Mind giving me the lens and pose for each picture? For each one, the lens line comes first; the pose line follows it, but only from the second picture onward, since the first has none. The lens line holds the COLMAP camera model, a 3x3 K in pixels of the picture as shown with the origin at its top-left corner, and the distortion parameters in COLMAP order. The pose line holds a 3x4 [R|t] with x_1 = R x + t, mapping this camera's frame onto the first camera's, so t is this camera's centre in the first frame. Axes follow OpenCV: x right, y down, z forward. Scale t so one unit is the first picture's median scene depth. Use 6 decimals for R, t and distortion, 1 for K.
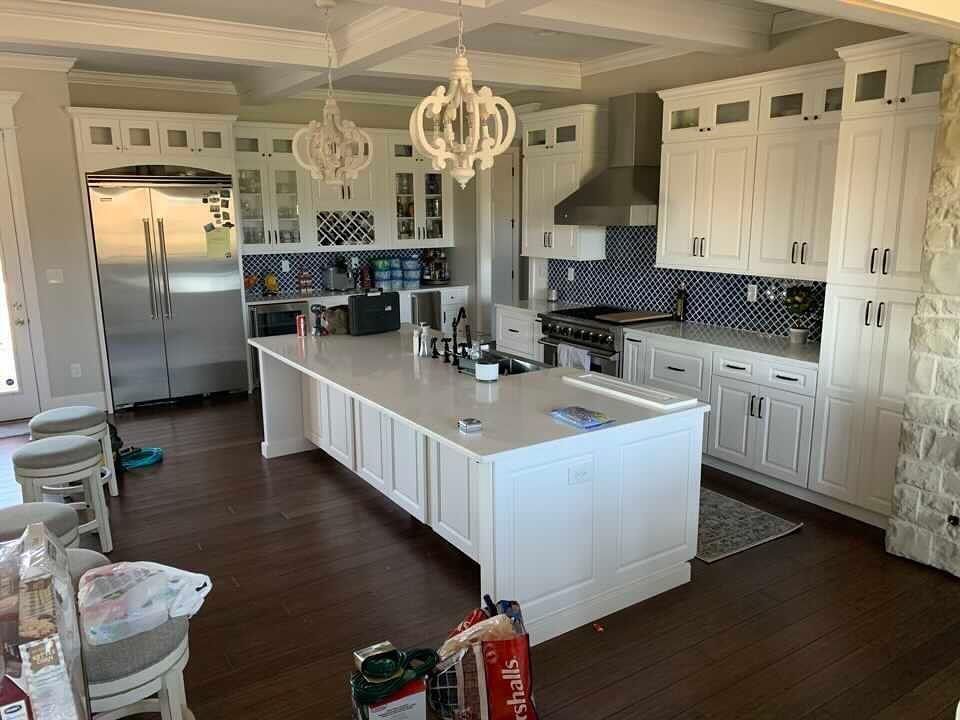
lens RADIAL K [[730.2, 0, 484.0], [0, 730.2, 355.3], [0, 0, 1]] dist [0.047372, -0.039954]
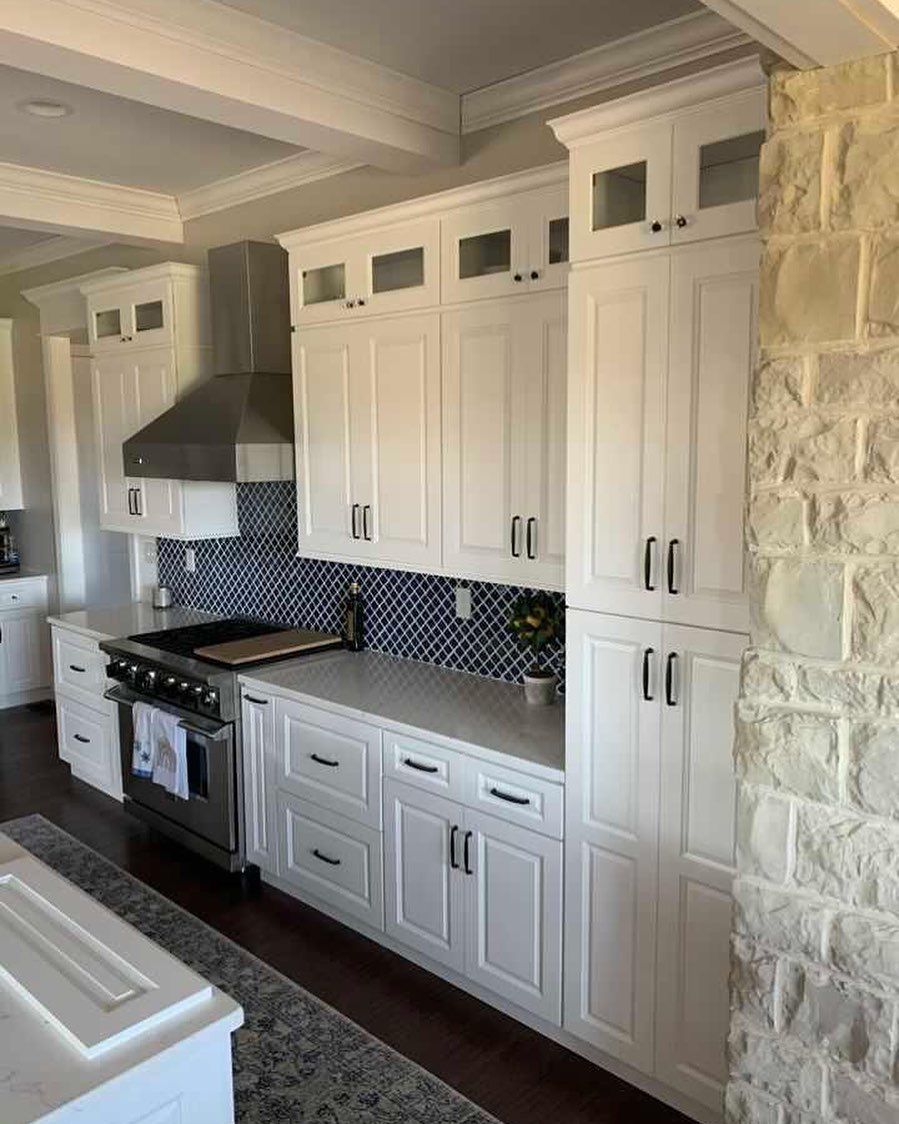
lens RADIAL K [[912.3, 0, 448.7], [0, 912.3, 562.0], [0, 0, 1]] dist [0.035885, -0.020156]
pose [[0.972335, -0.035534, 0.230871, 0.232493], [0.051095, 0.996781, -0.061775, -0.085991], [-0.227932, 0.071863, 0.971021, 0.401711]]
